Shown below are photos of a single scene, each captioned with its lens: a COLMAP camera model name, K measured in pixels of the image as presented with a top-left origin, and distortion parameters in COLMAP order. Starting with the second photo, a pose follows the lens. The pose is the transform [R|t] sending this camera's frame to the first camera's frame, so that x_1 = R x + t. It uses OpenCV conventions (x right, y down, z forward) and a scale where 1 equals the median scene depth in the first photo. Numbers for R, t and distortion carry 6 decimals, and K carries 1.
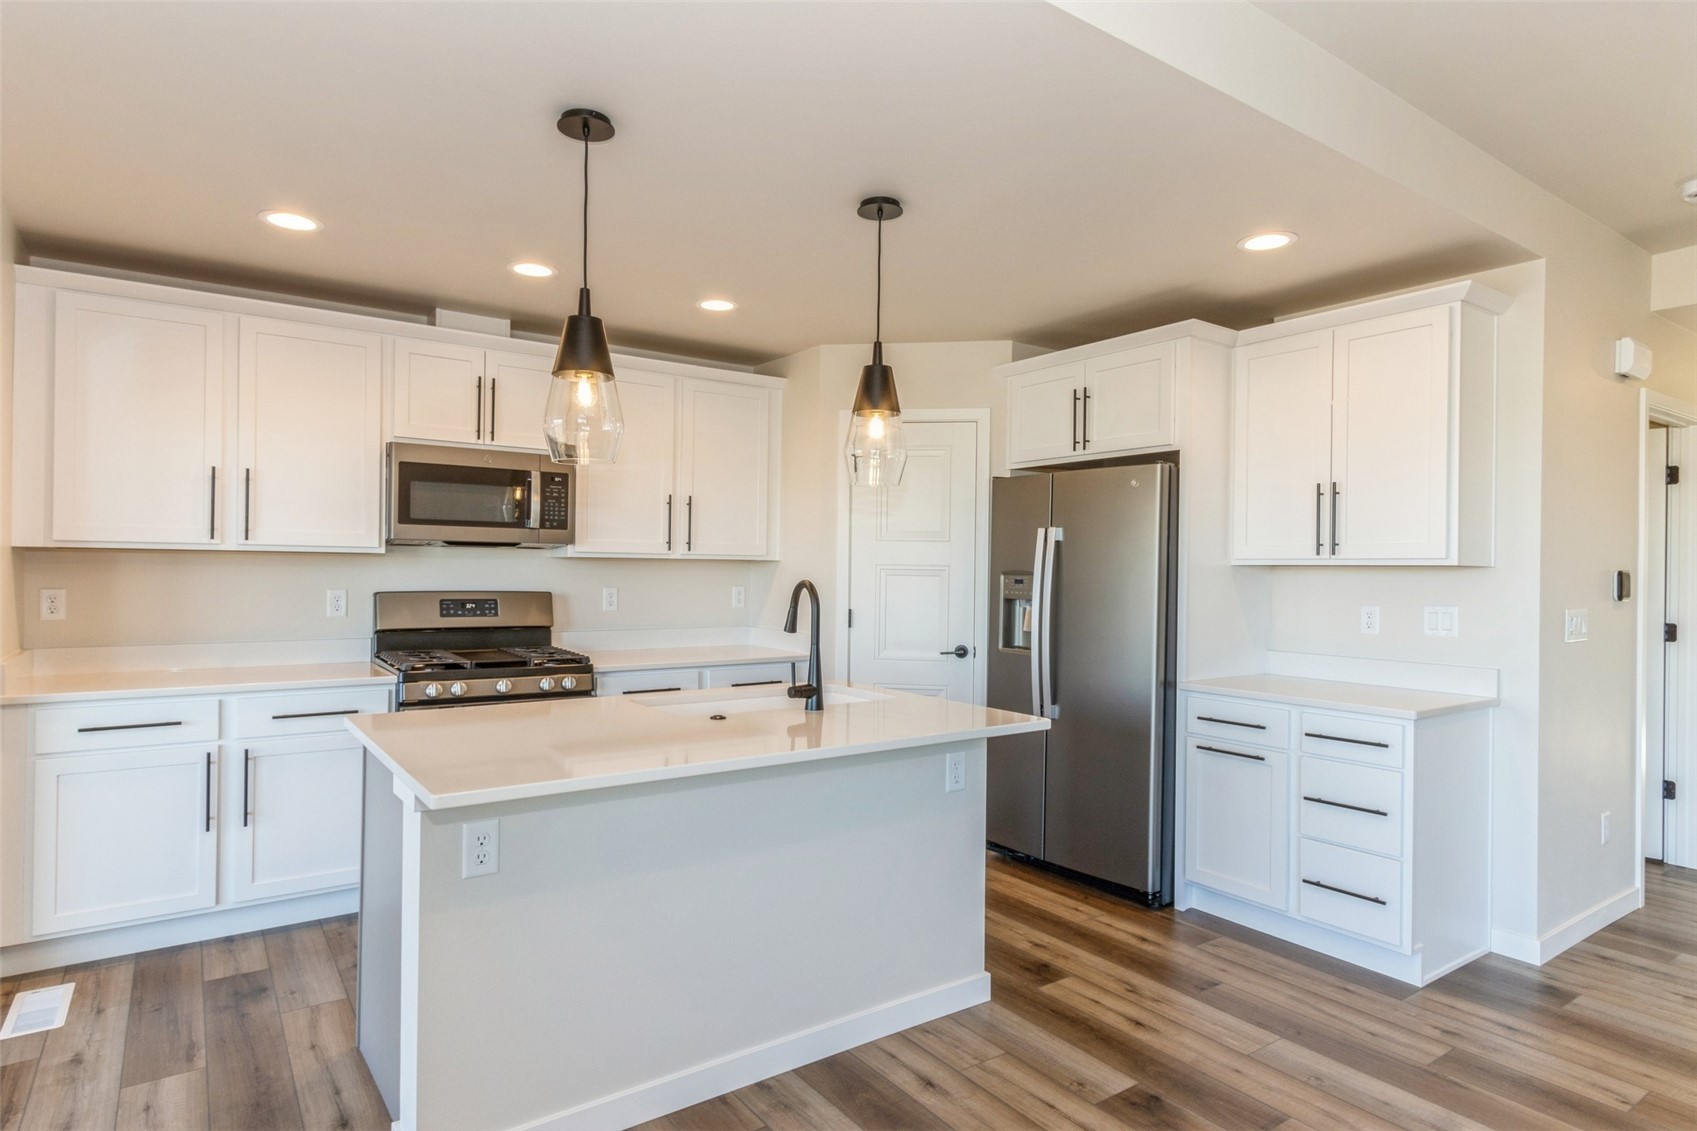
lens RADIAL K [[939.6, 0, 841.1], [0, 939.6, 568.4], [0, 0, 1]] dist [0.014936, -0.005933]
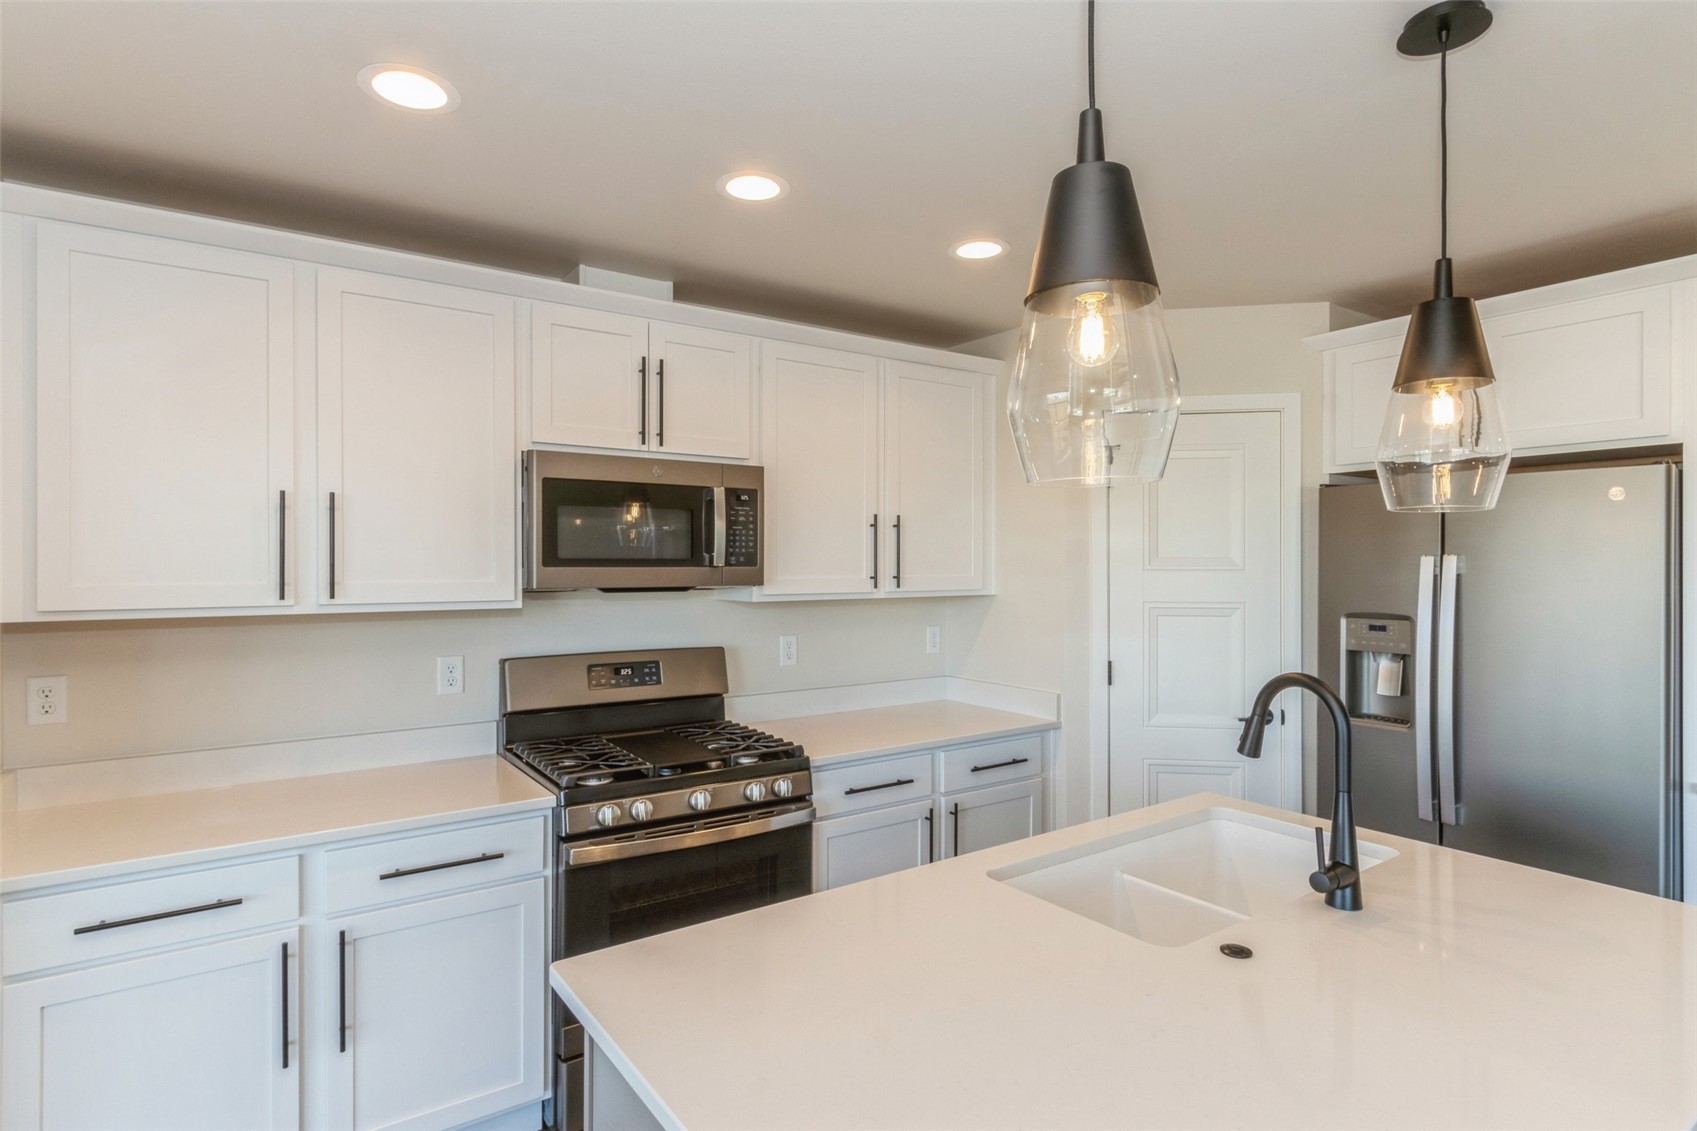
lens RADIAL K [[882.6, 0, 842.0], [0, 882.6, 564.6], [0, 0, 1]] dist [0.001340, 0.000872]
pose [[0.999884, -0.014898, -0.003125, -0.250799], [0.014895, 0.999889, -0.000724, -0.045899], [0.003136, 0.000678, 0.999995, 0.353244]]
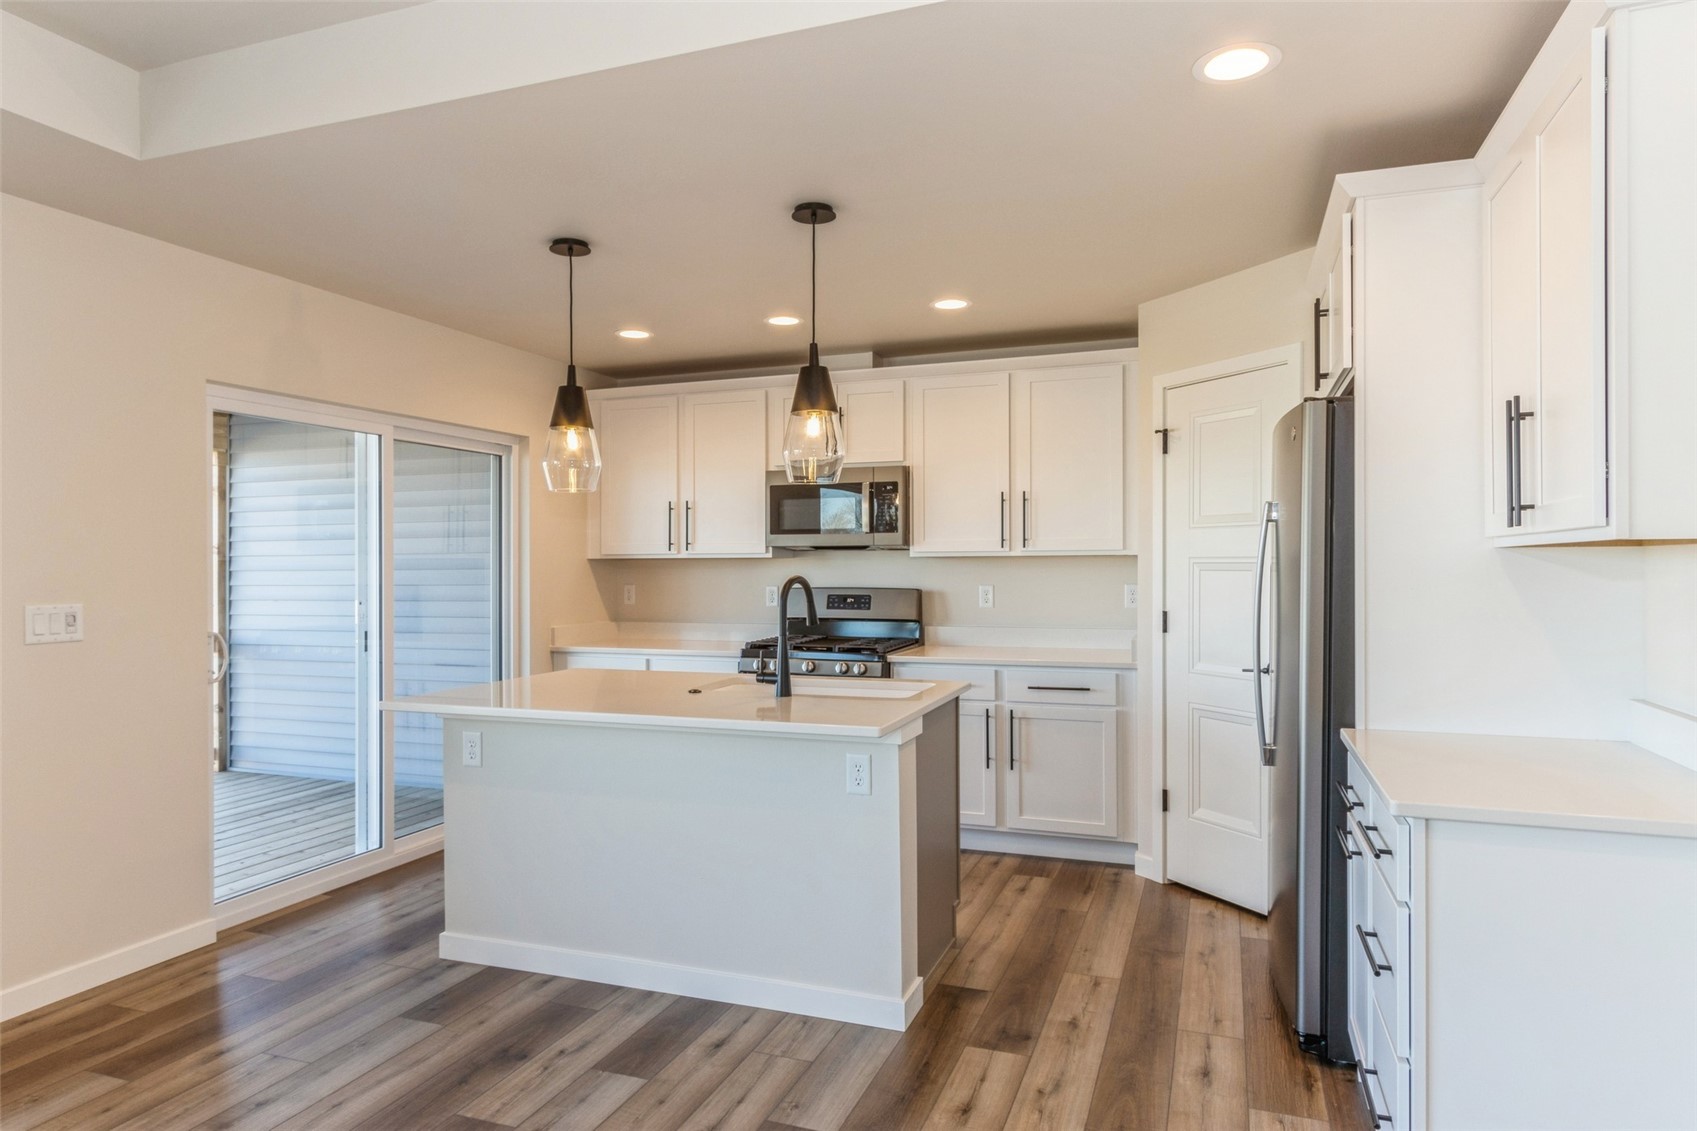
lens RADIAL K [[1025.1, 0, 838.0], [0, 1025.1, 558.9], [0, 0, 1]] dist [0.000533, -0.000296]
pose [[0.559320, -0.020706, -0.828693, 0.747684], [0.010782, 0.999785, -0.017704, 0.011771], [0.828881, 0.000967, 0.559424, 0.303399]]
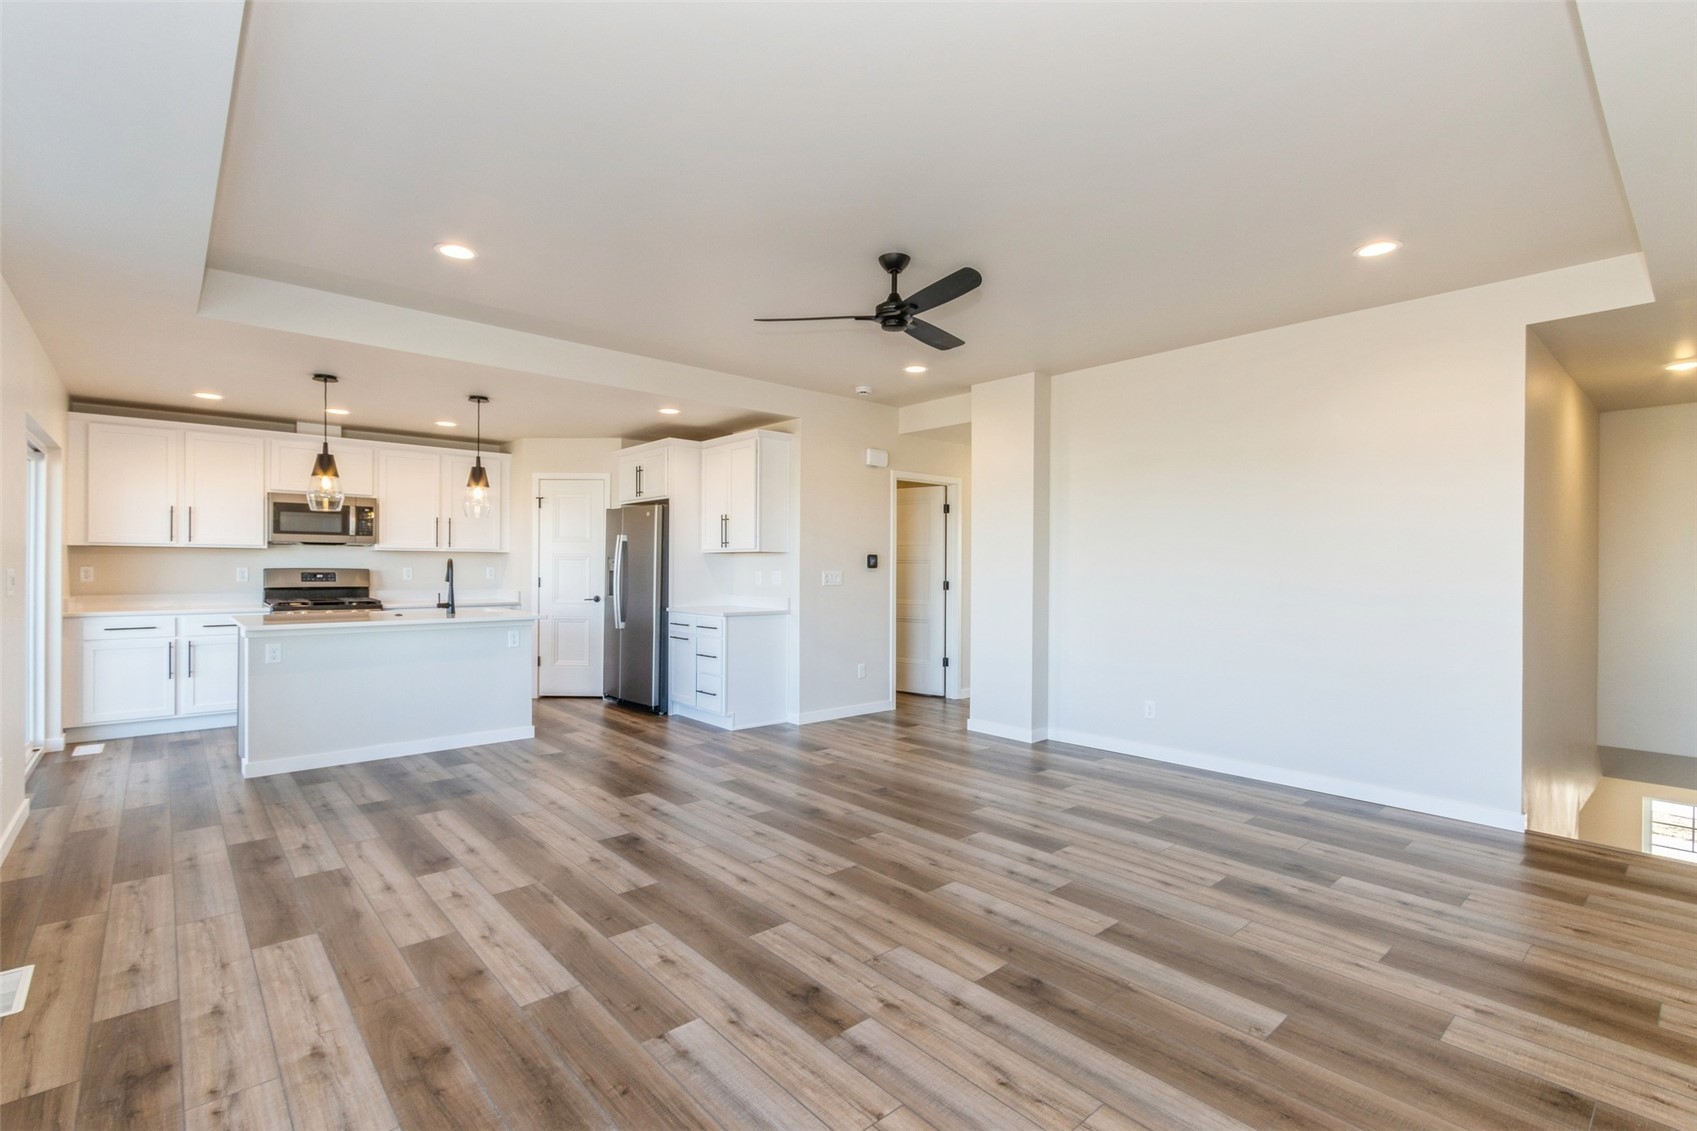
lens RADIAL K [[783.3, 0, 844.0], [0, 783.3, 569.7], [0, 0, 1]] dist [0.006060, -0.002194]
pose [[0.994264, -0.005933, 0.106786, 0.559521], [0.005288, 0.999966, 0.006320, 0.025628], [-0.106820, -0.005719, 0.994262, -0.791146]]
